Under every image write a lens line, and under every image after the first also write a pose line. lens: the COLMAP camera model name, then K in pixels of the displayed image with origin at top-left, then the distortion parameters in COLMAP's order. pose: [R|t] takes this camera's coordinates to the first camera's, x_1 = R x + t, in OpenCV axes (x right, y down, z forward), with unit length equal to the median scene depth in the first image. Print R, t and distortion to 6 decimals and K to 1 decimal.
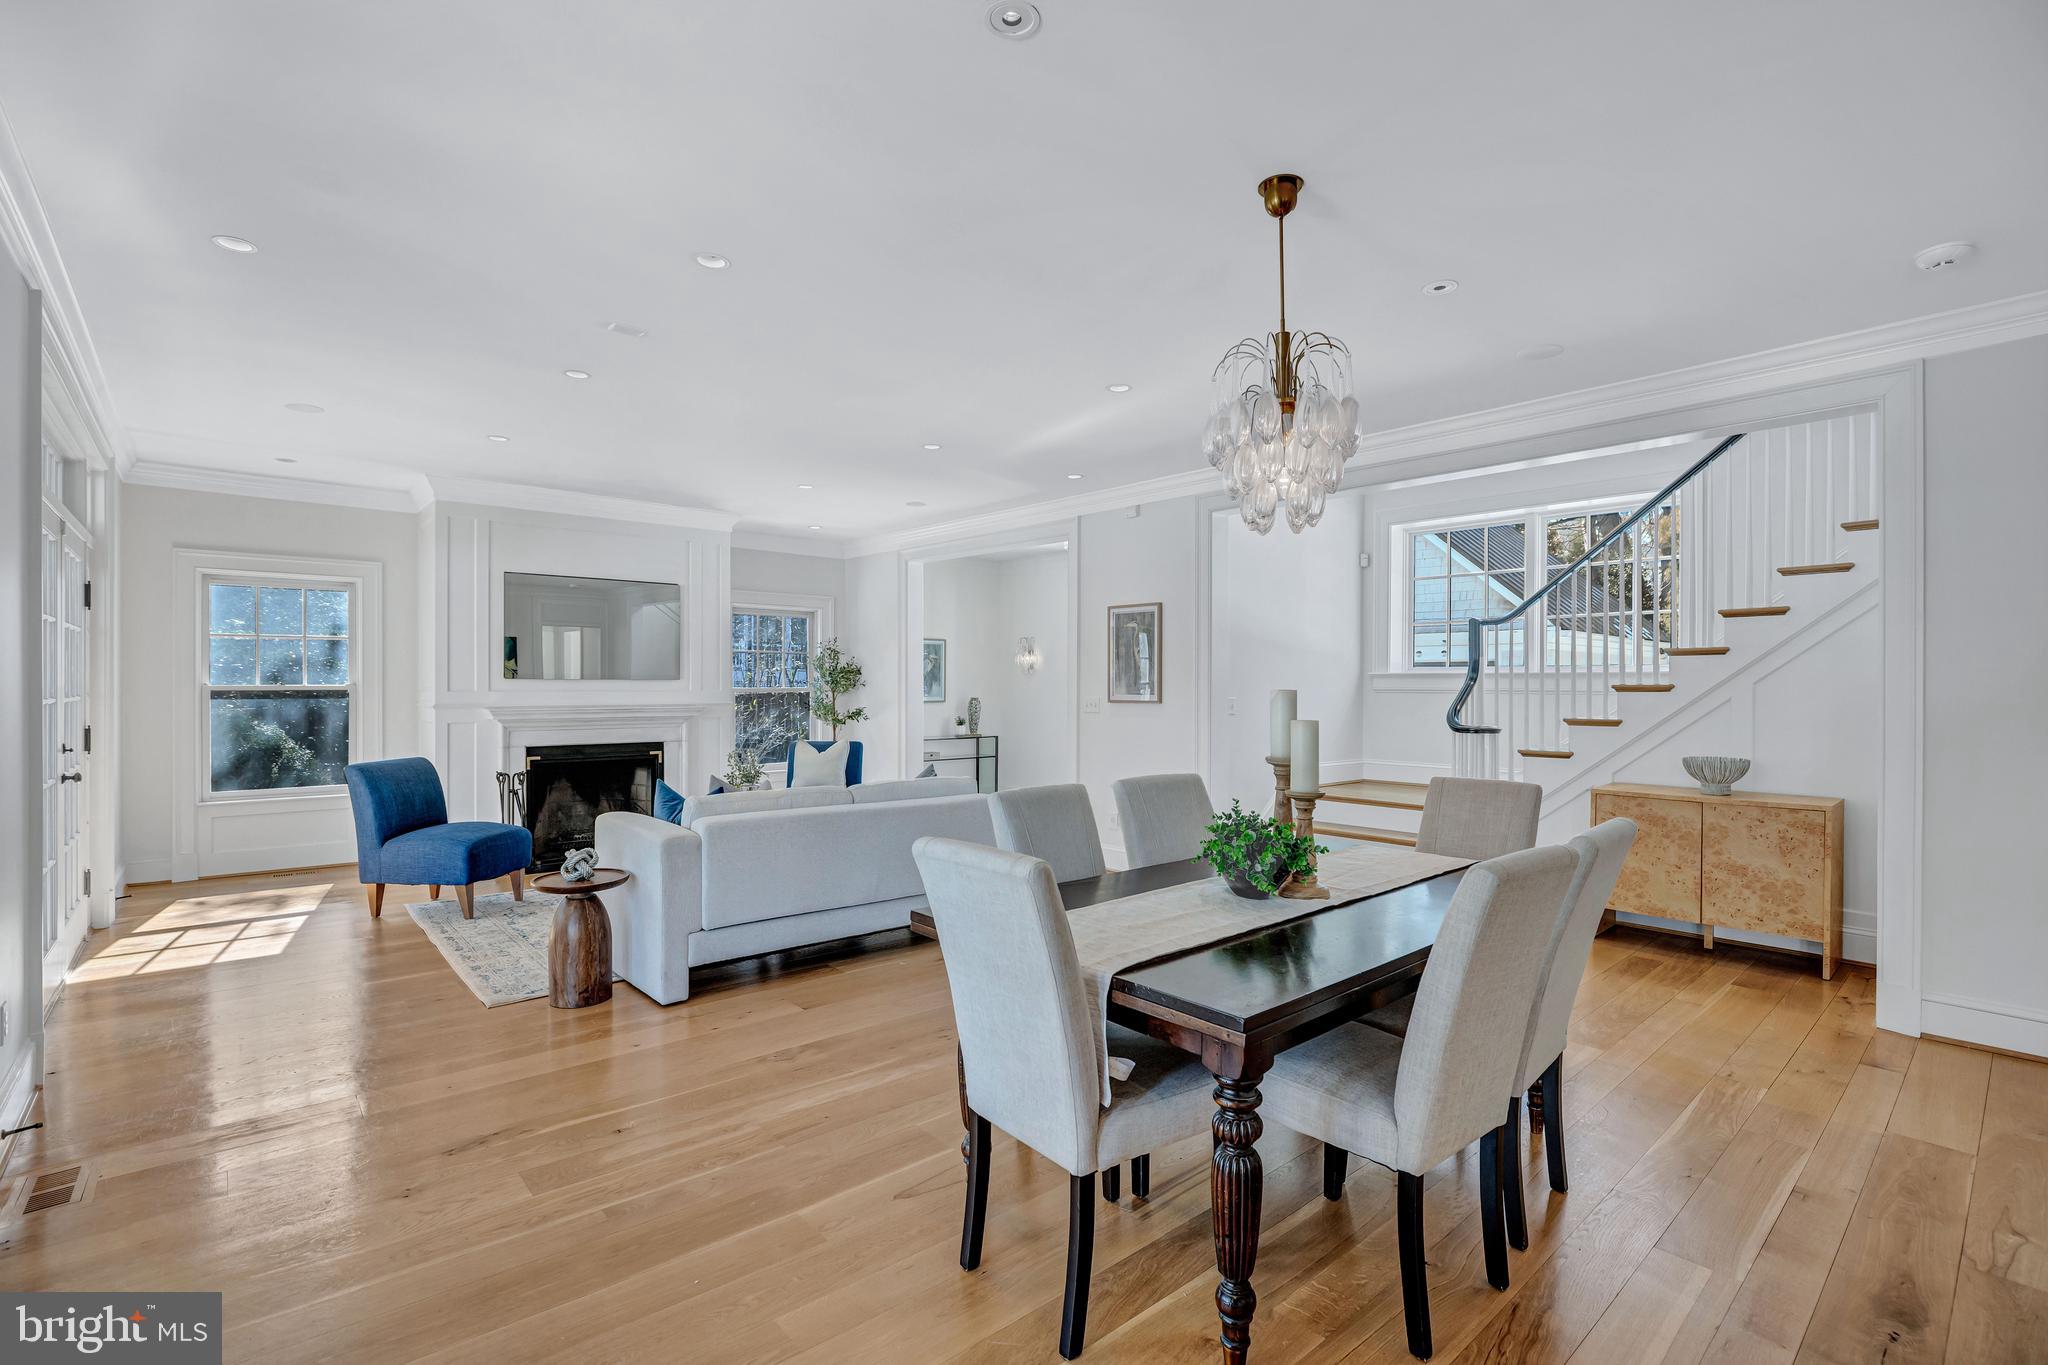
lens RADIAL K [[944.8, 0, 1024.2], [0, 944.8, 691.3], [0, 0, 1]] dist [-0.032590, 0.000311]
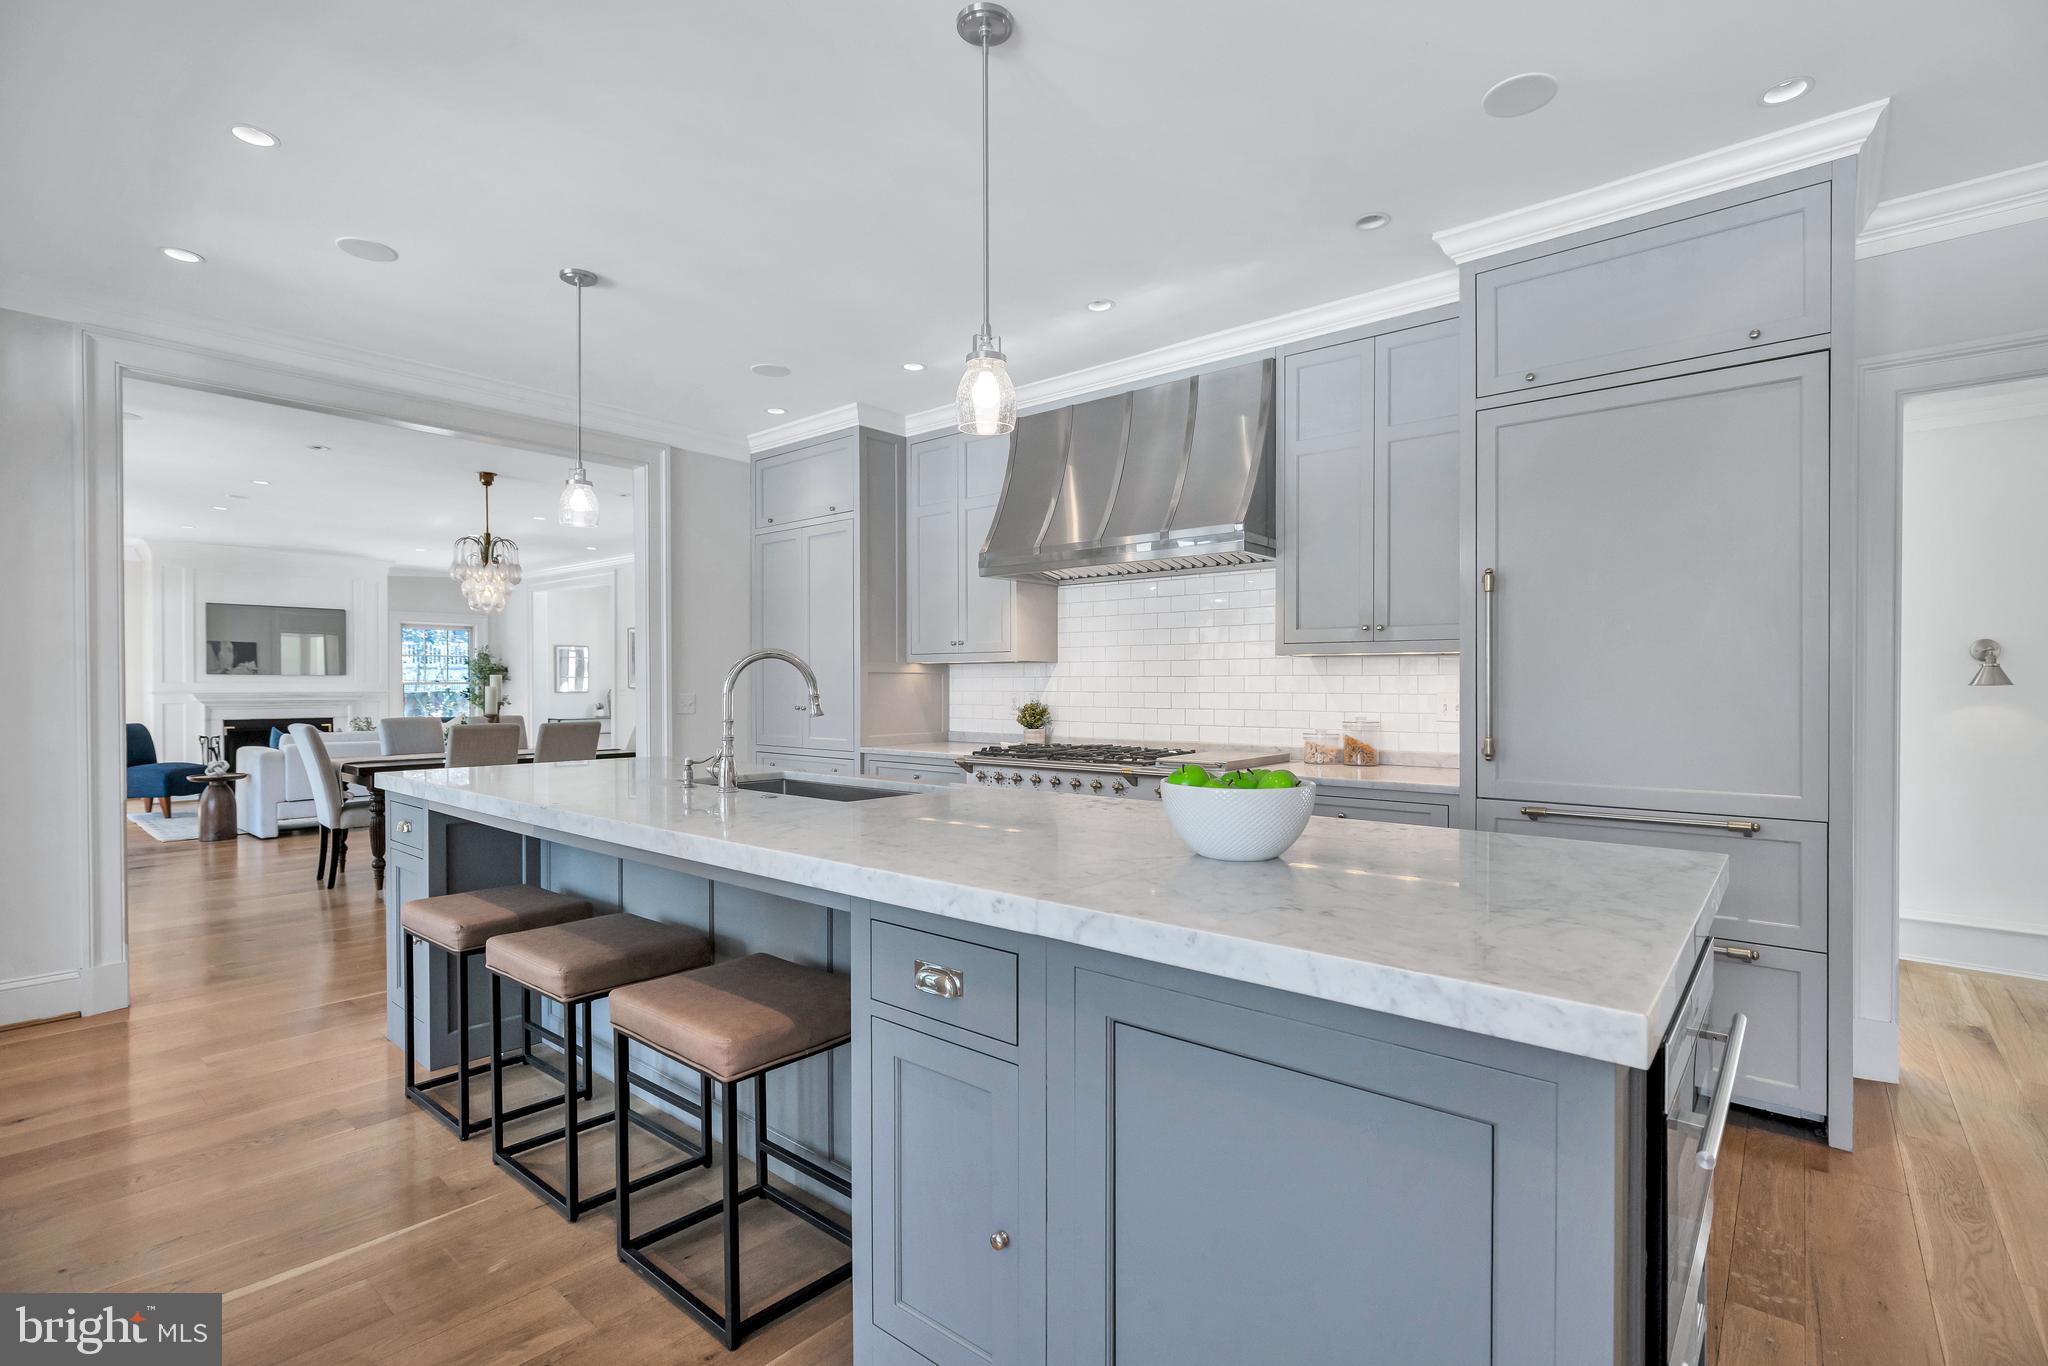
lens RADIAL K [[944.8, 0, 1024.2], [0, 944.8, 691.8], [0, 0, 1]] dist [-0.032590, 0.000311]
pose [[0.987587, -0.003121, 0.157041, 0.593054], [0.002933, 0.999995, 0.001429, 0.019818], [-0.157044, -0.000950, 0.987591, -0.772824]]
